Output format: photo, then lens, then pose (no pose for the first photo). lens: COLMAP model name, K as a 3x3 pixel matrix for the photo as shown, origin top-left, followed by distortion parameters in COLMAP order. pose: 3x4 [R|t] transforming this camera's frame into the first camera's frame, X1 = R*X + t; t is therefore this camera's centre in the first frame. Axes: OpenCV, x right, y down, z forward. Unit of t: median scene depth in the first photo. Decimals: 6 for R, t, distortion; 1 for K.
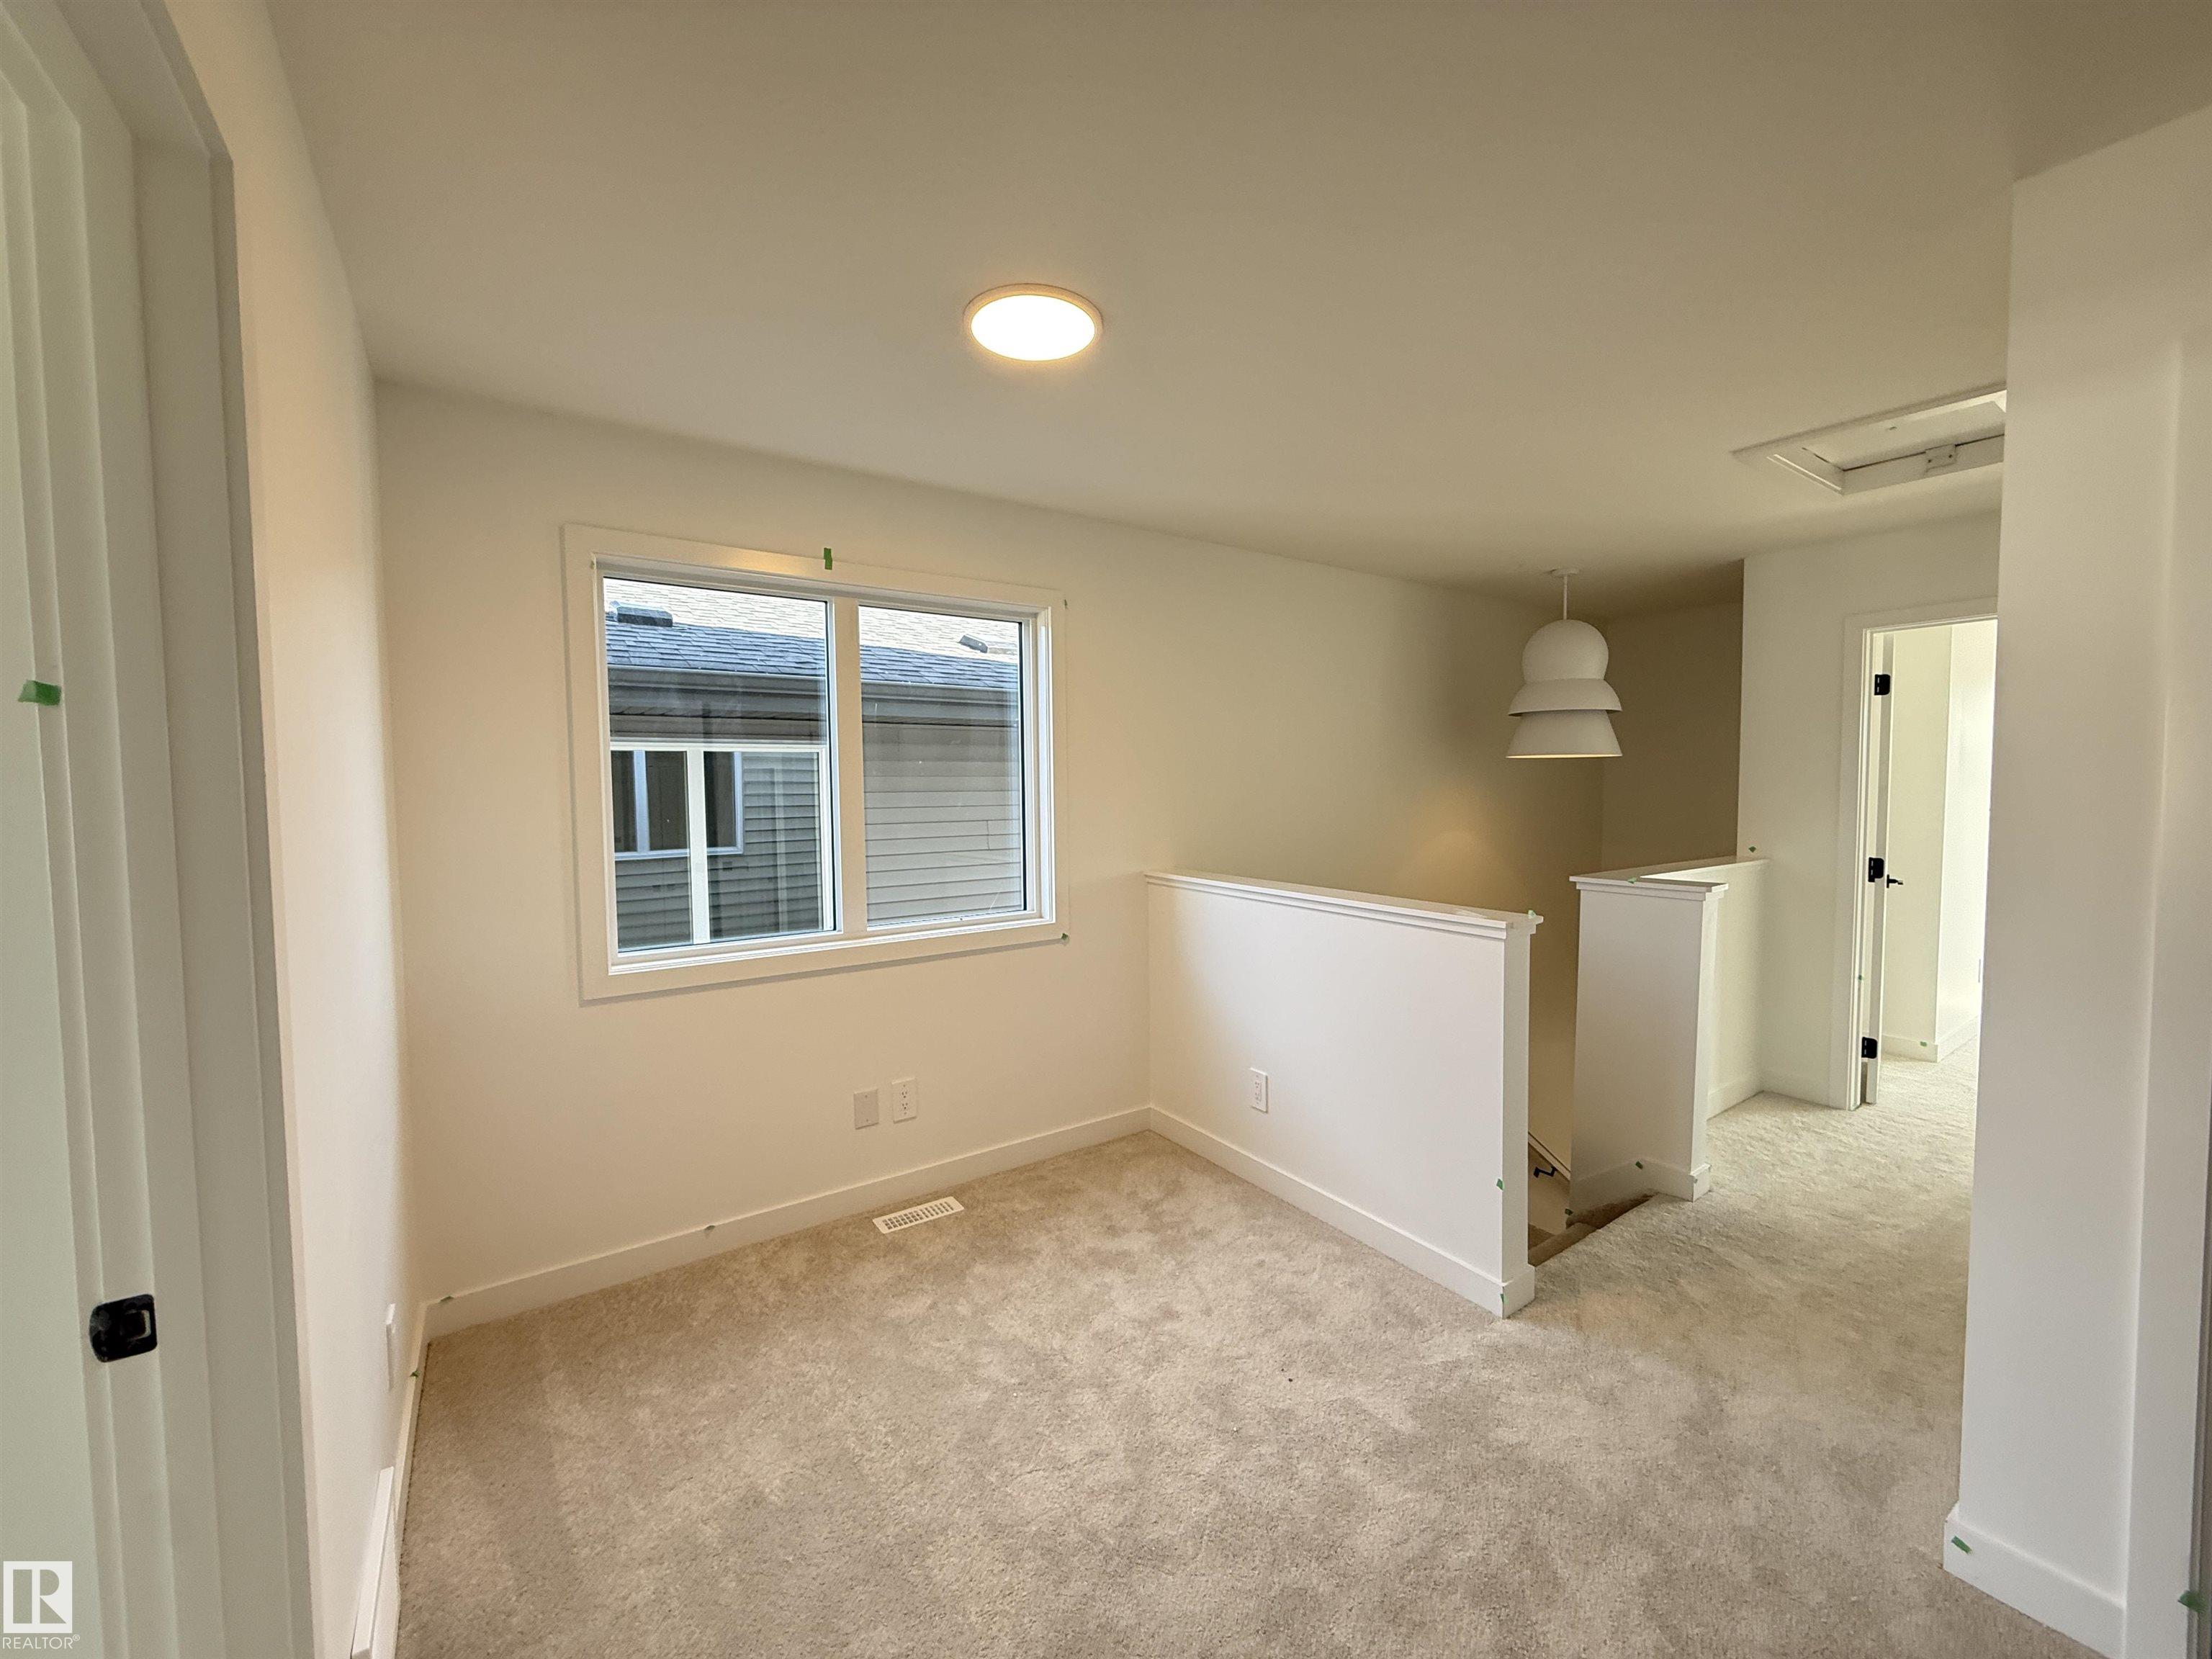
lens RADIAL K [[879.5, 0, 1103.4], [0, 879.5, 829.2], [0, 0, 1]] dist [0.000238, -0.000047]
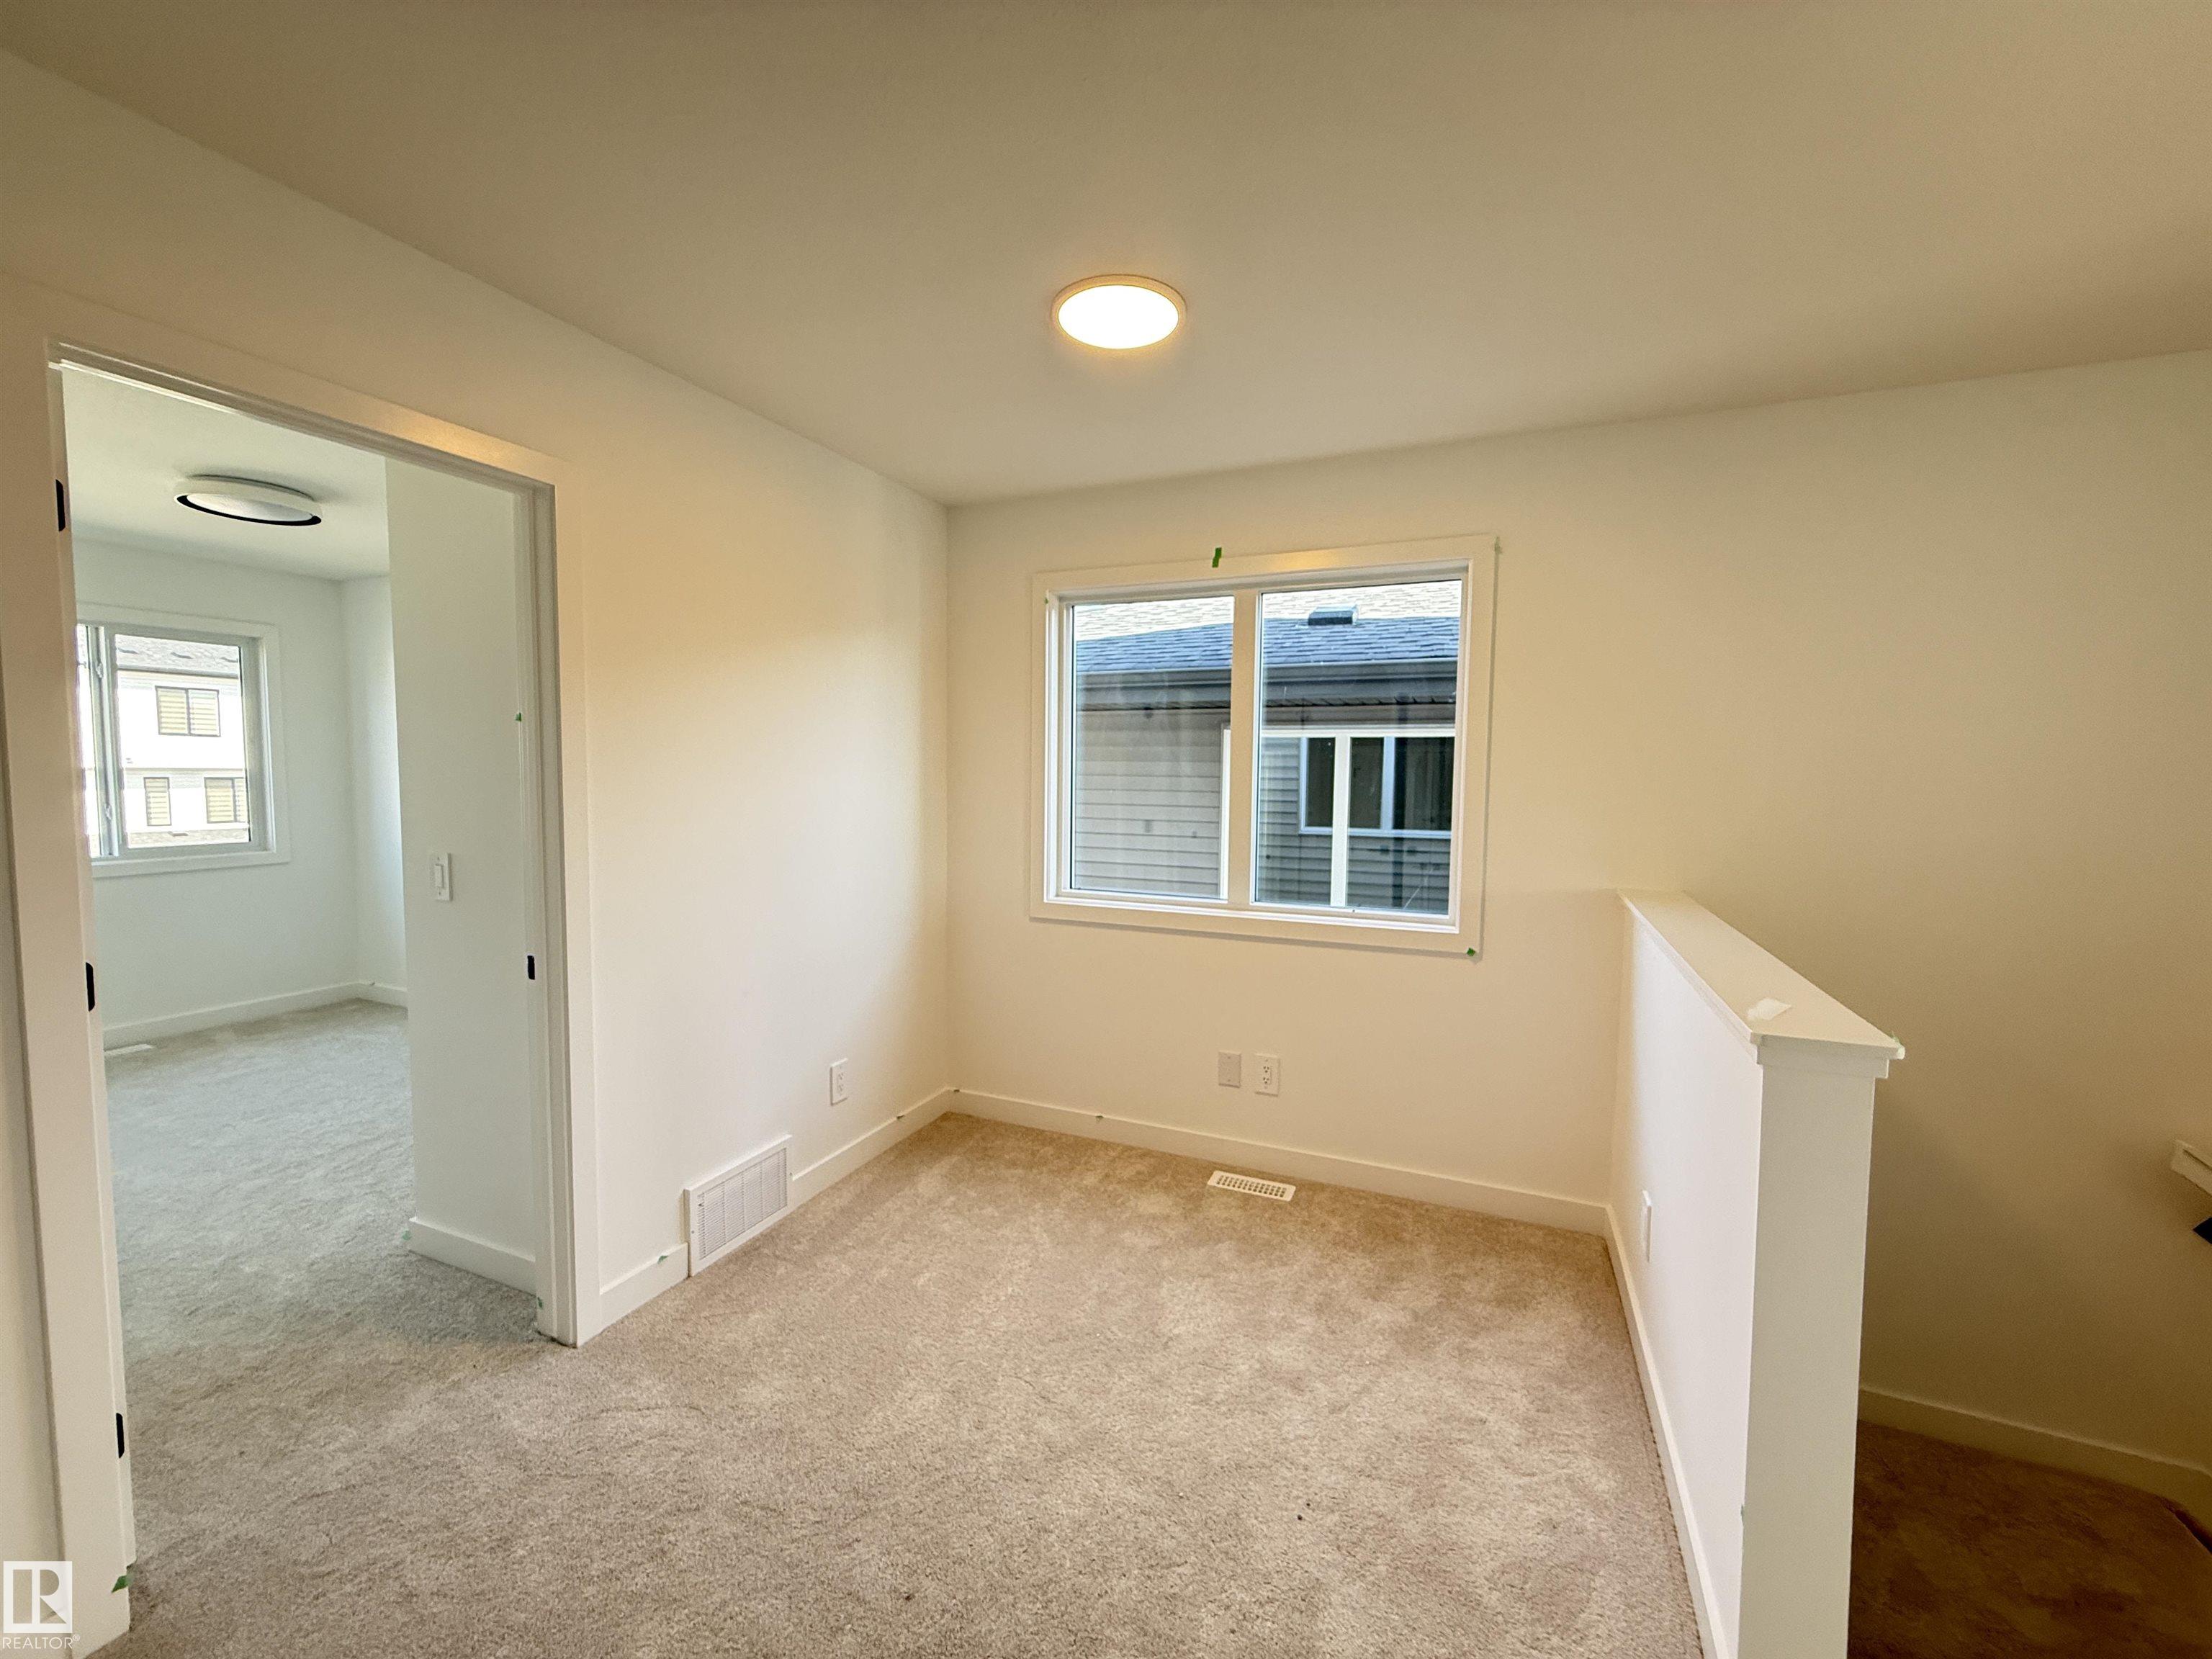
lens RADIAL K [[879.5, 0, 1103.4], [0, 879.5, 829.2], [0, 0, 1]] dist [0.000238, -0.000047]
pose [[0.532100, 0.071498, -0.843658, 0.526635], [-0.059782, 0.997114, 0.046798, -0.013711], [0.844569, 0.025535, 0.534838, 0.290843]]
